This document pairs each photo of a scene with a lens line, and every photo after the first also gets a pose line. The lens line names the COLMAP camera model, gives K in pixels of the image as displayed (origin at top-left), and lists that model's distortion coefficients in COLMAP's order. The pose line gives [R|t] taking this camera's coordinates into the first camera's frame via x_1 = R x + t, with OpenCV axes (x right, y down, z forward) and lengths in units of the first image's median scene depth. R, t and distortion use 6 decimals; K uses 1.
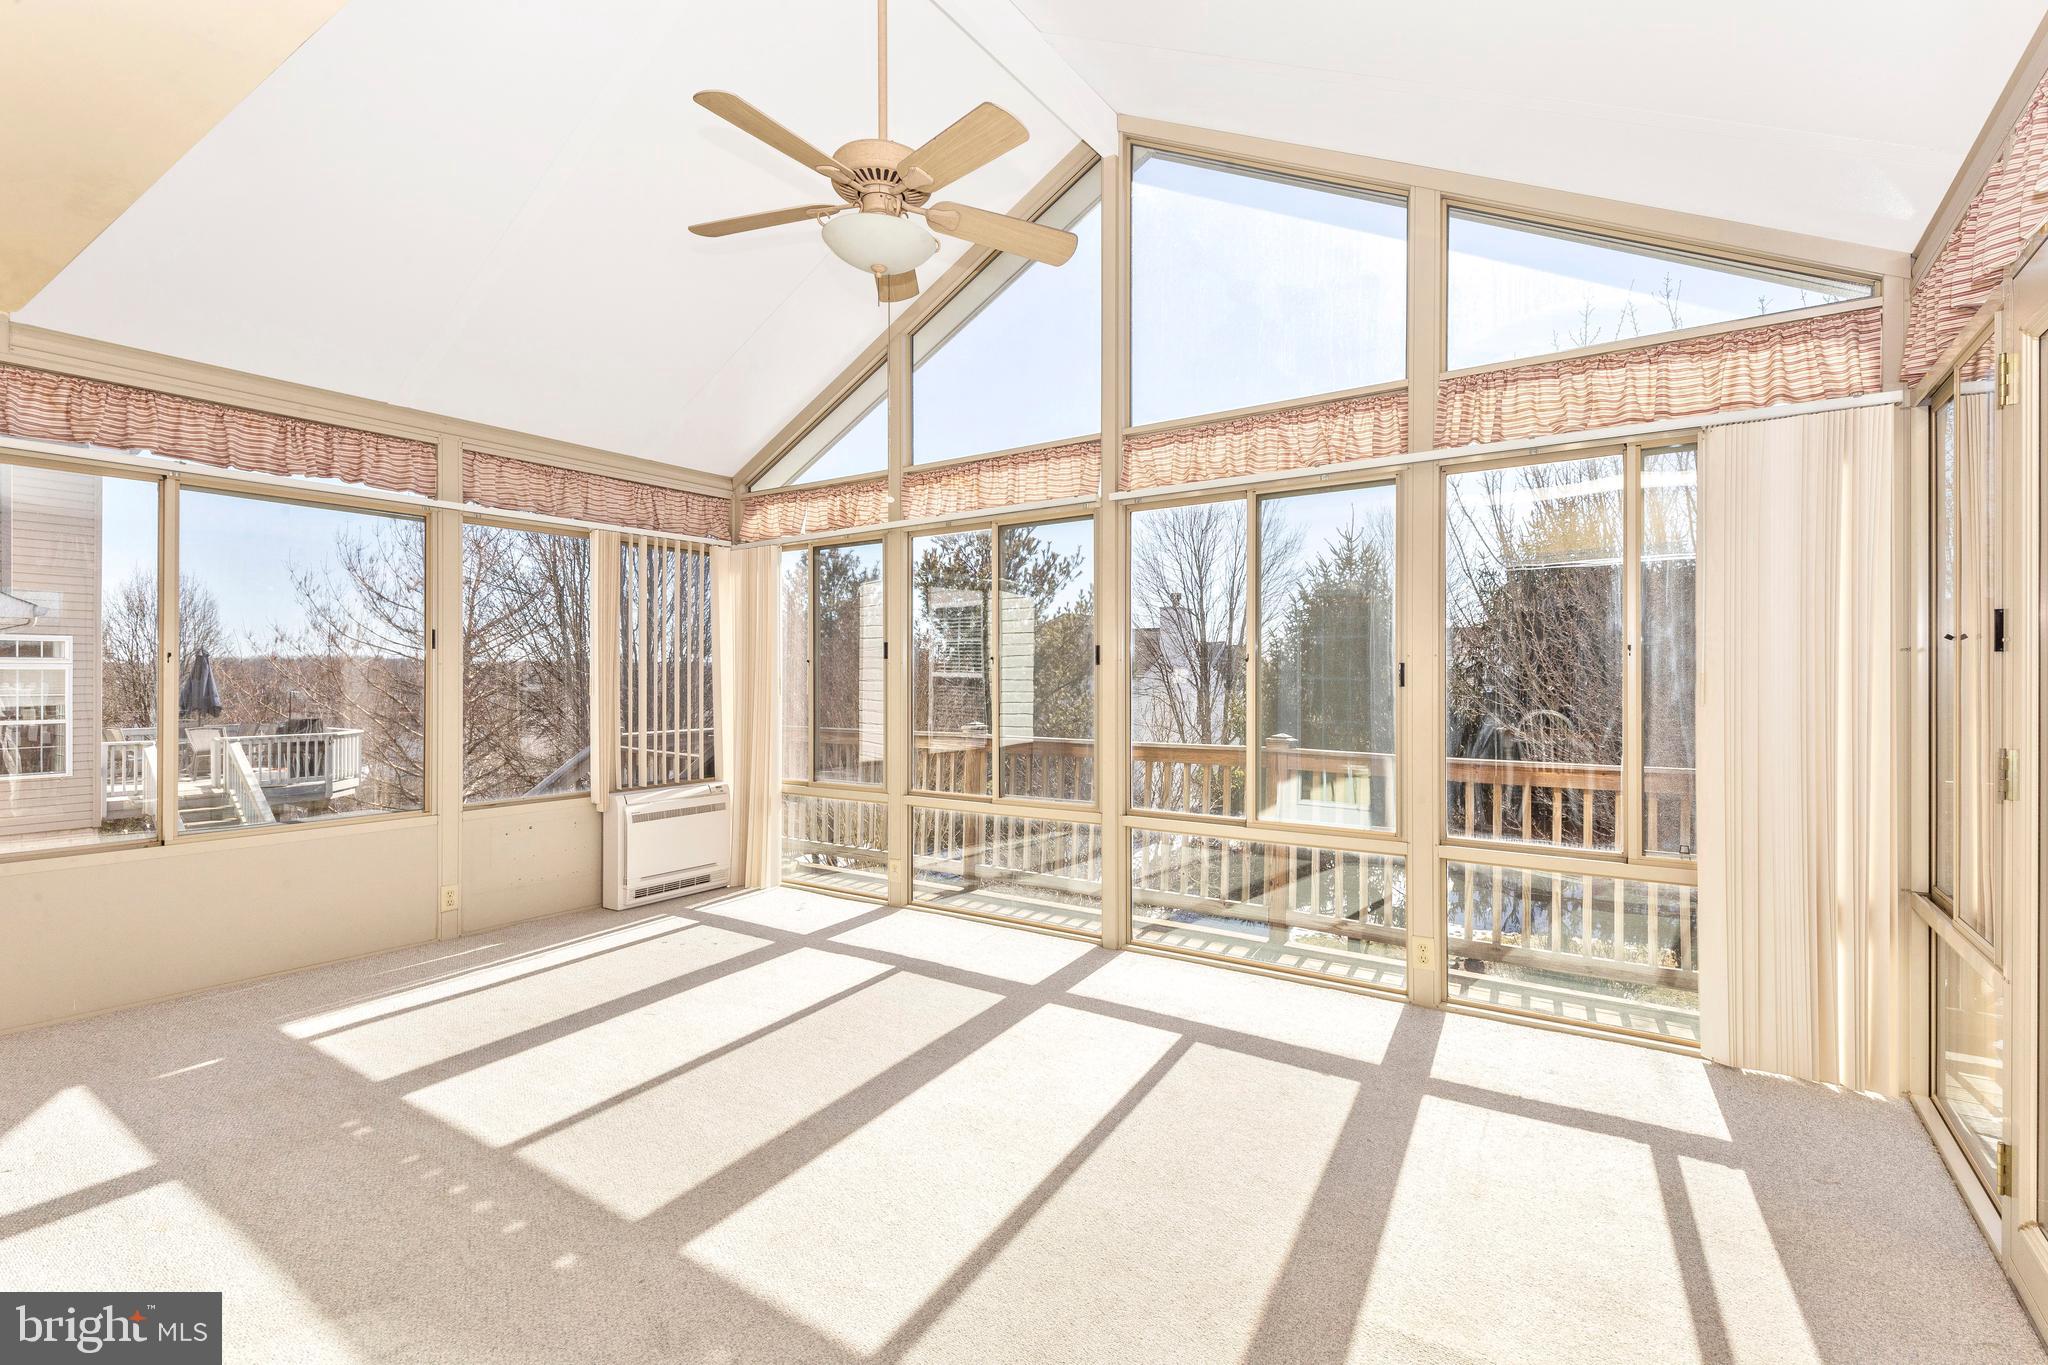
lens RADIAL K [[934.7, 0, 1026.0], [0, 934.7, 665.3], [0, 0, 1]] dist [0.016478, -0.000402]
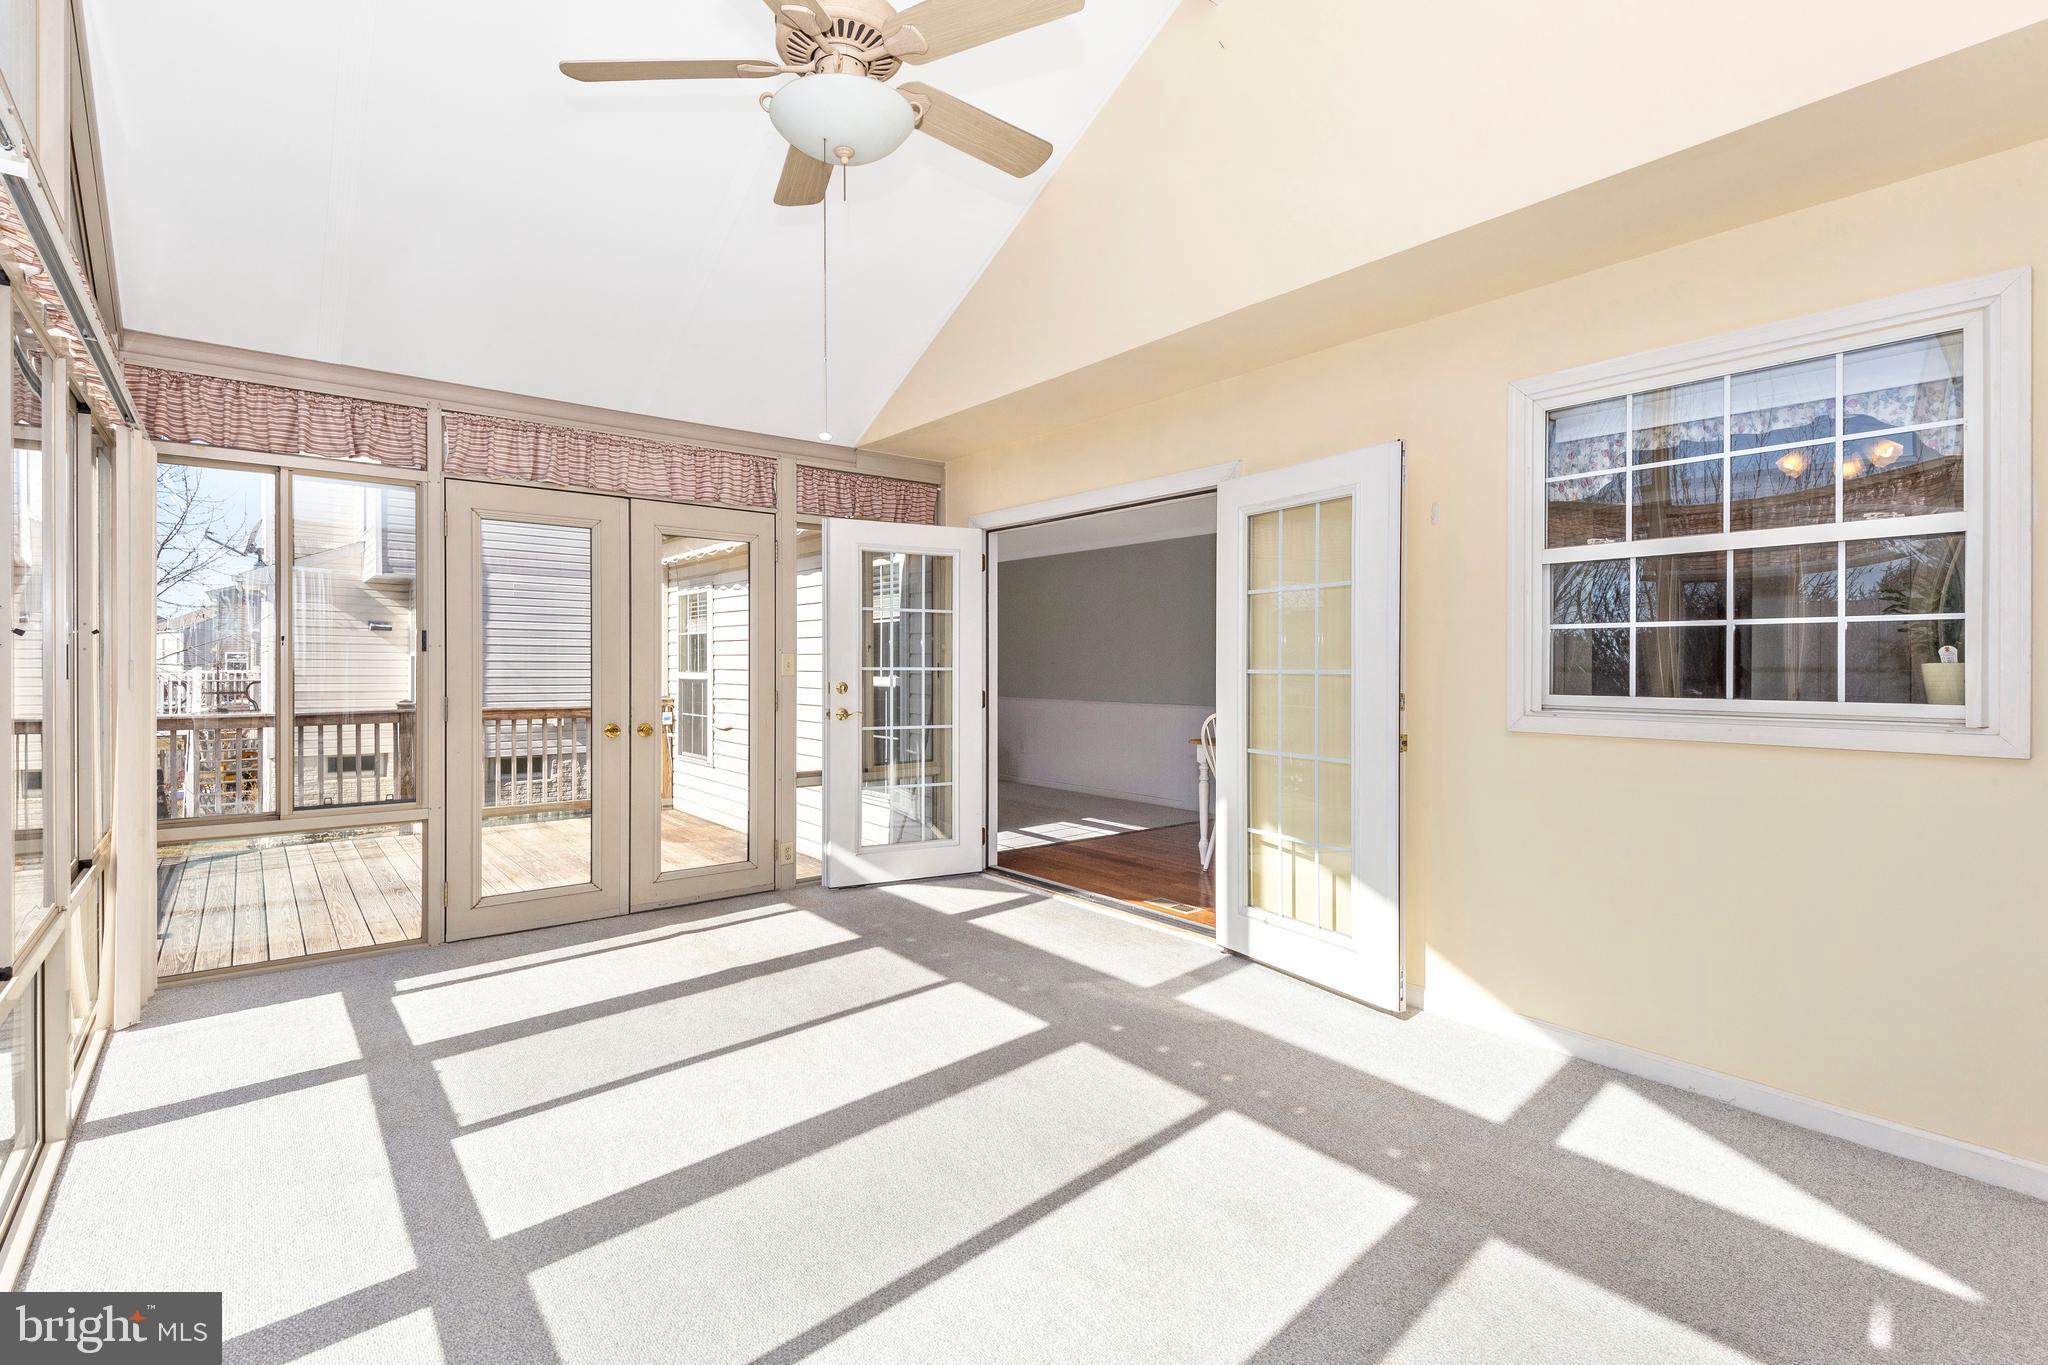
lens RADIAL K [[934.7, 0, 1026.0], [0, 934.7, 665.3], [0, 0, 1]] dist [0.016478, -0.000402]
pose [[-0.957540, -0.003298, 0.288283, -0.613273], [-0.005196, 0.999970, -0.005818, 0.016422], [-0.288255, -0.007068, -0.957528, 1.983836]]
